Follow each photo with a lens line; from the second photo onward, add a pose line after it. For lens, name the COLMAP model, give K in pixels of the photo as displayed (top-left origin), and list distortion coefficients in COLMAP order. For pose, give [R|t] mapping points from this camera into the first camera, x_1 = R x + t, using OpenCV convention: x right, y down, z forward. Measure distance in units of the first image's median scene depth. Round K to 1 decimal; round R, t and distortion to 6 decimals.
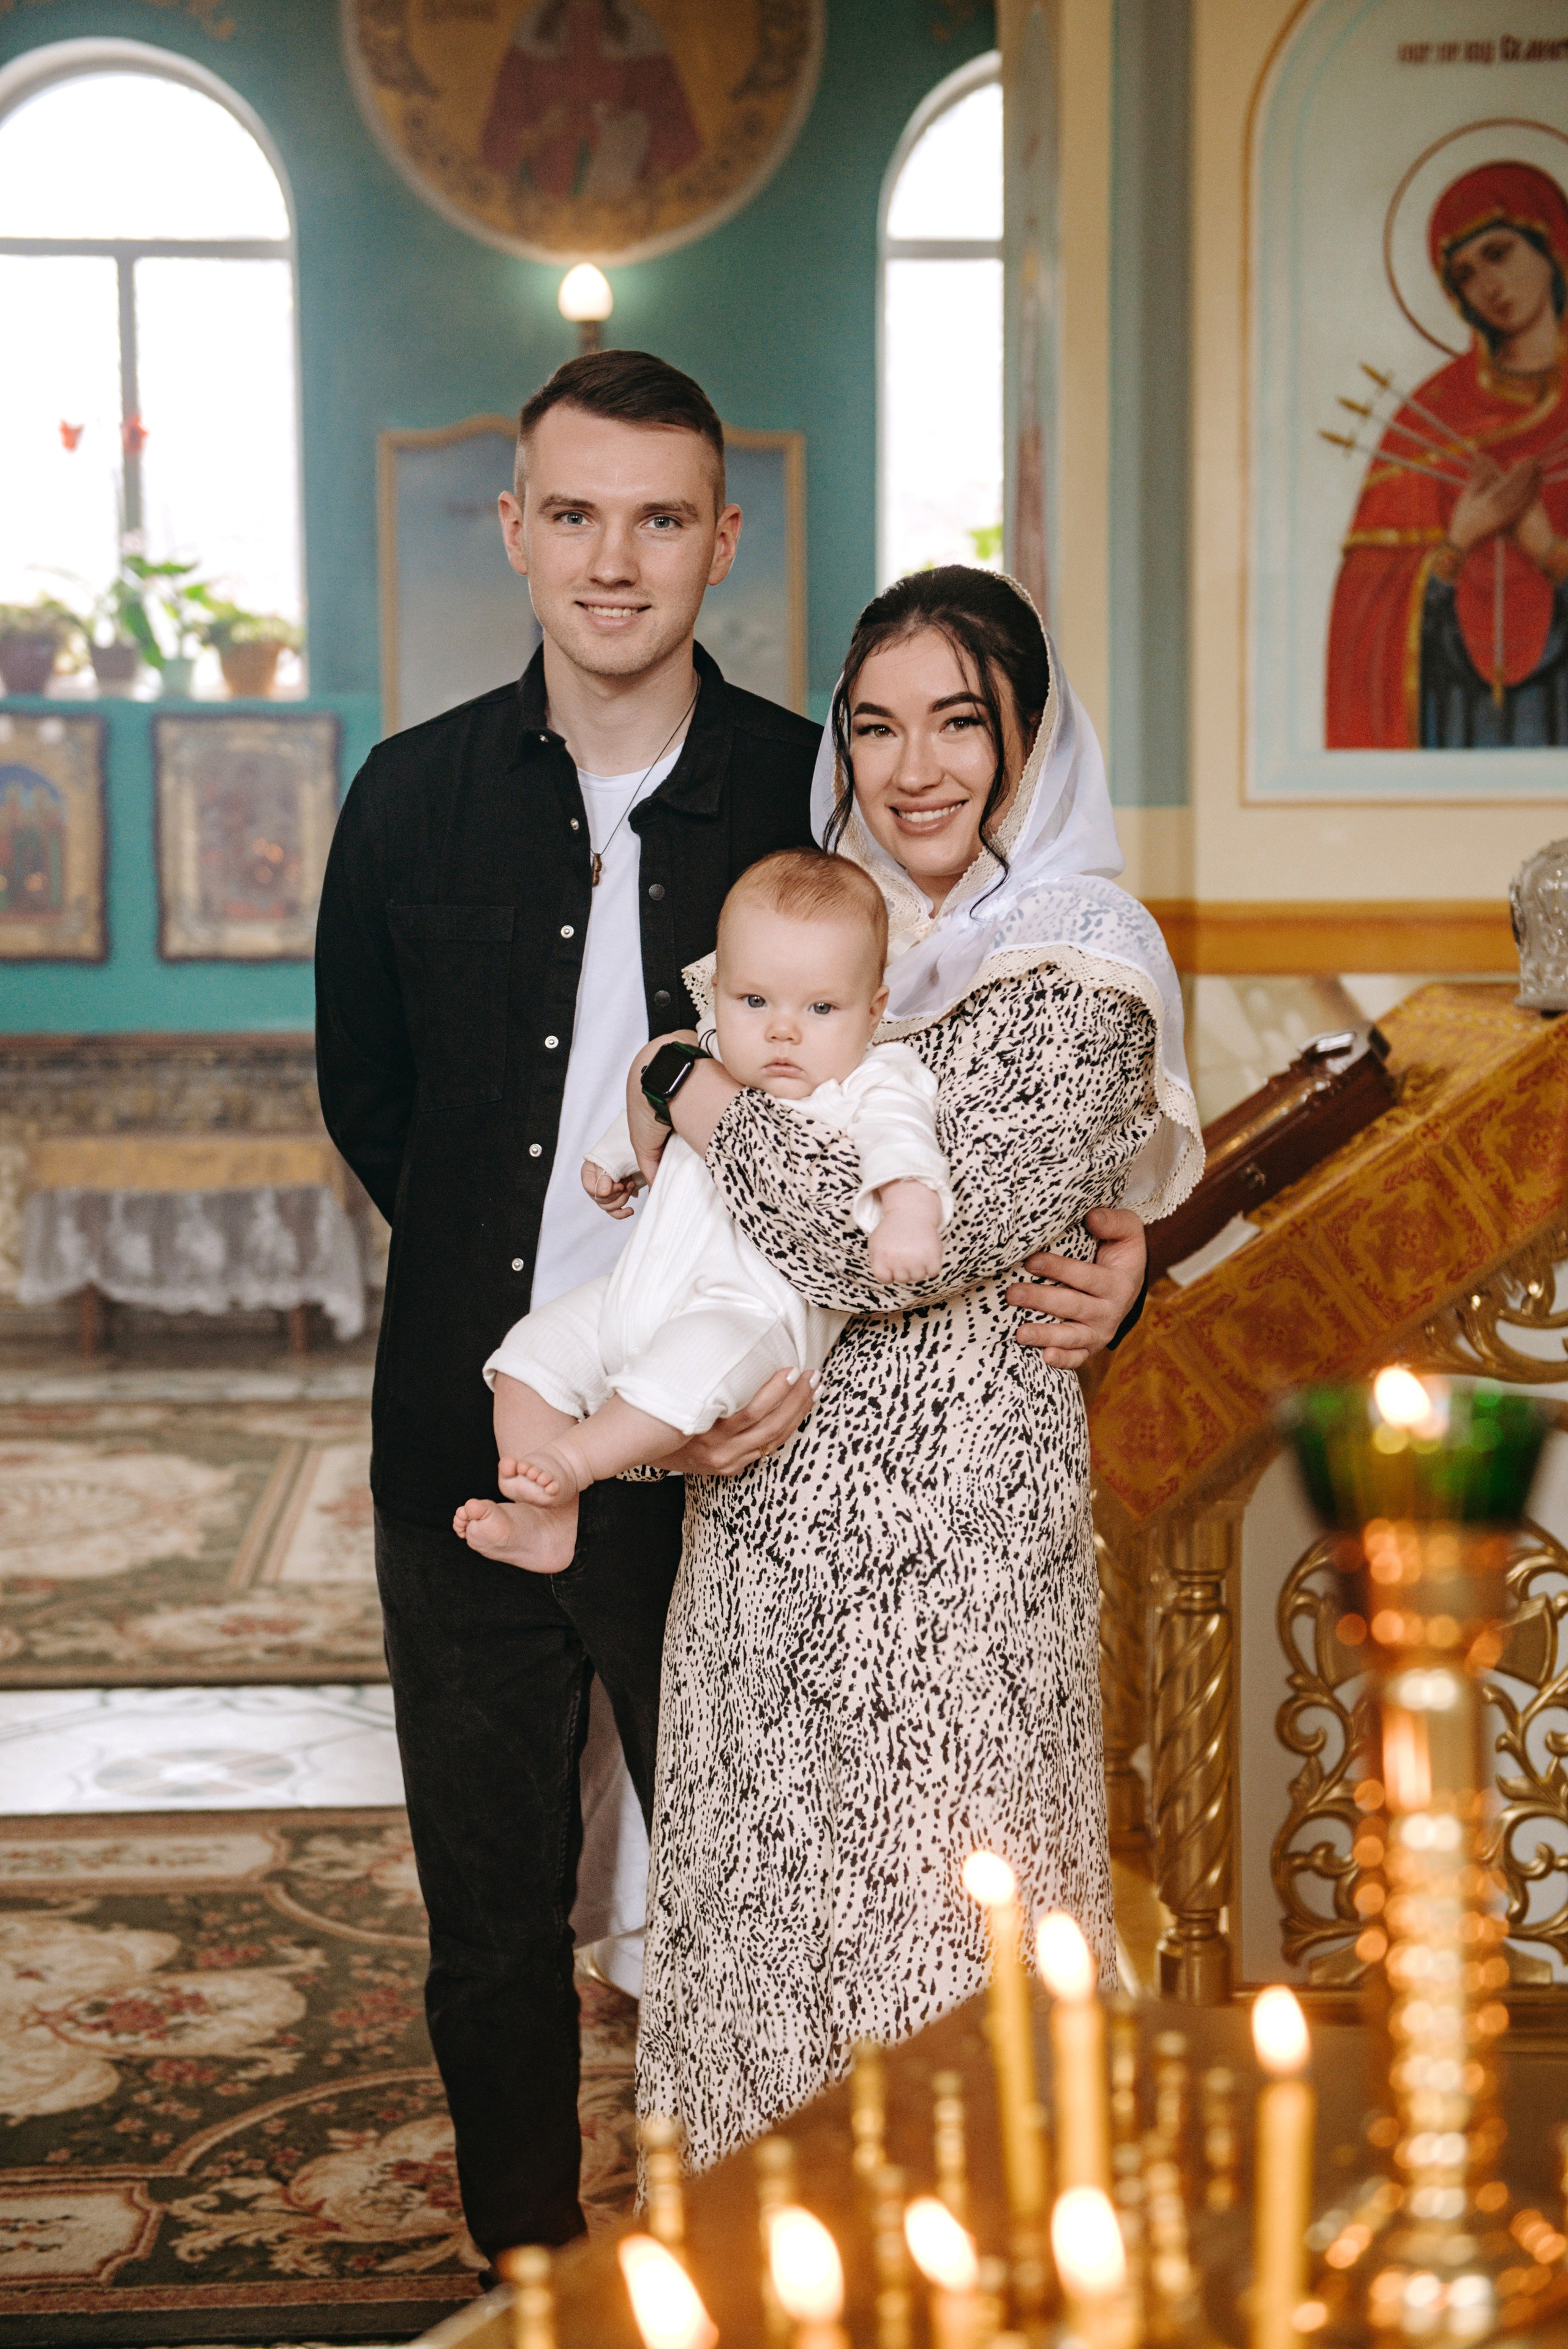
lens RADIAL K [[3447.7, 0, 785.5], [0, 3447.7, 1165.4], [0, 0, 1]] dist [0.137156, 0.000000]
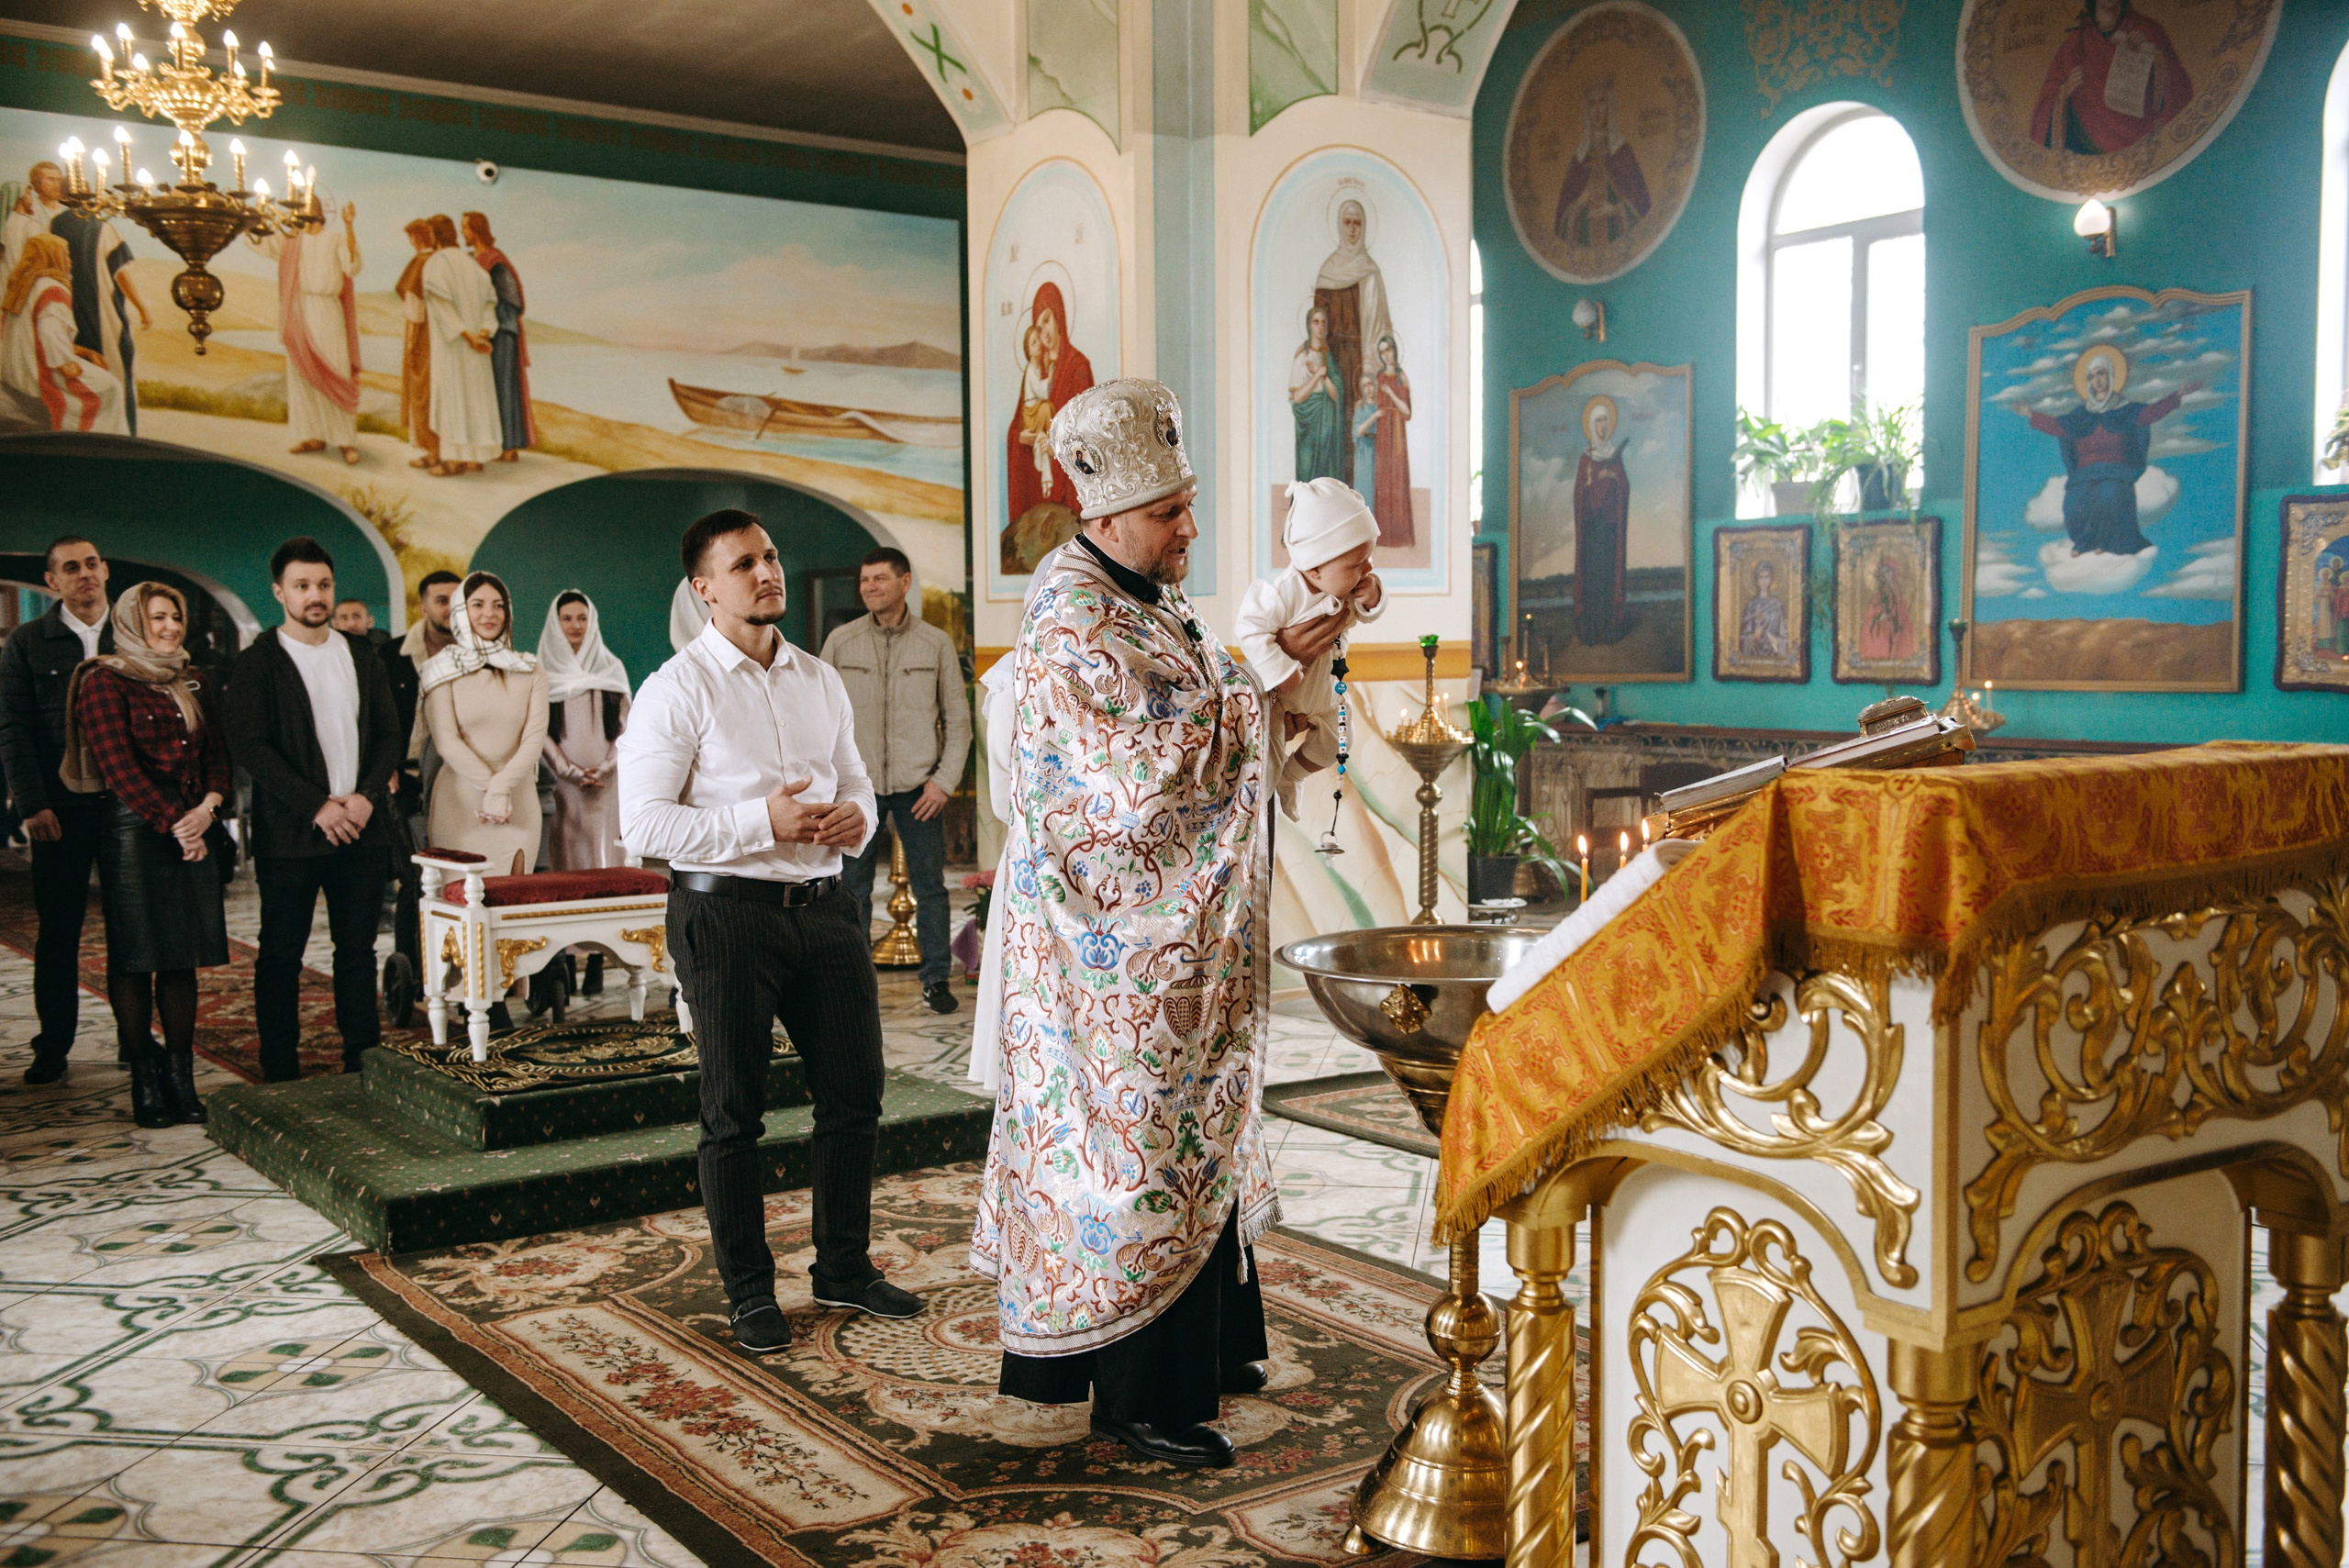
lens RADIAL K [[2250.5, 0, 1158.6], [0, 2250.5, 780.6], [0, 0, 1]] dist [0.032109, 0.000000]
pose [[0.548363, 0.054004, -0.834495, 0.372421], [-0.065952, 0.997597, 0.021220, -0.024779], [0.833636, 0.043400, 0.550607, 0.297651]]
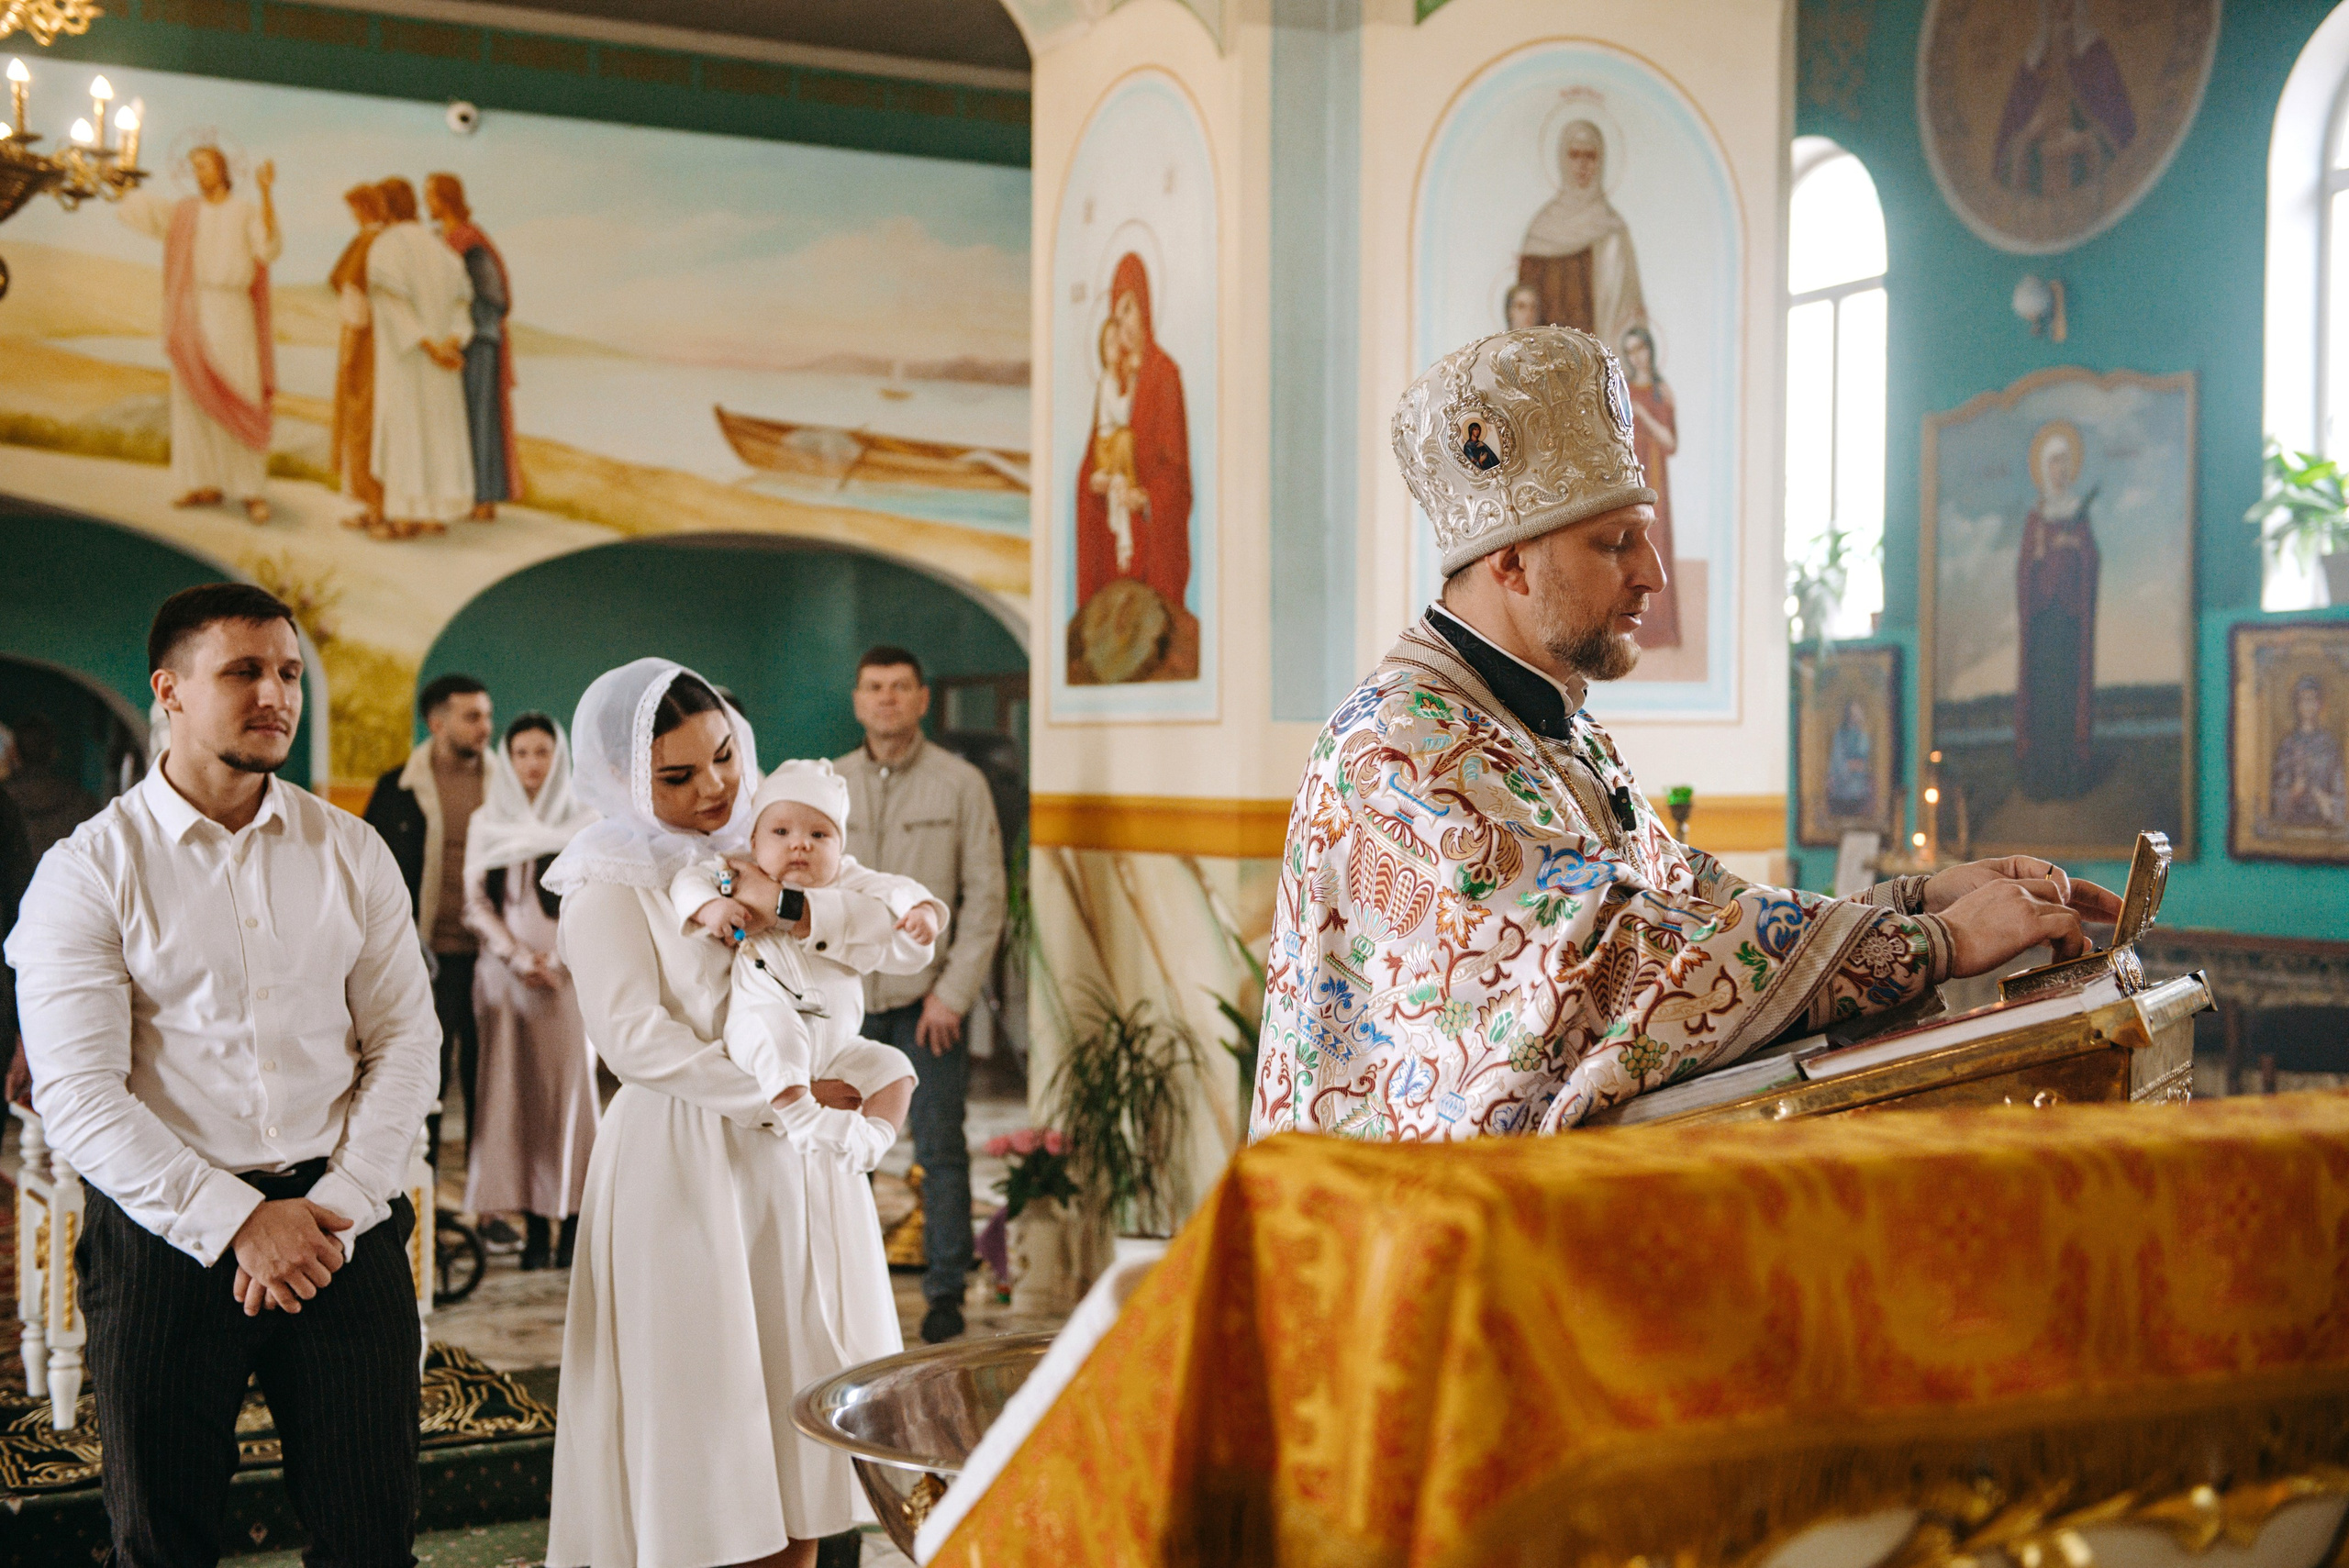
lens RADIAL K [[3077.9, 0, 1155.1], [0, 3077.9, 773.4], [0, 0, 1]] dist [0.131127, 0.000000]
pose [[0.421666, 0.008688, -0.906709, 0.327352], [-0.085341, 0.995896, -0.030146, -0.043848], [0.902726, 0.090091, 0.420677, 0.474073]]
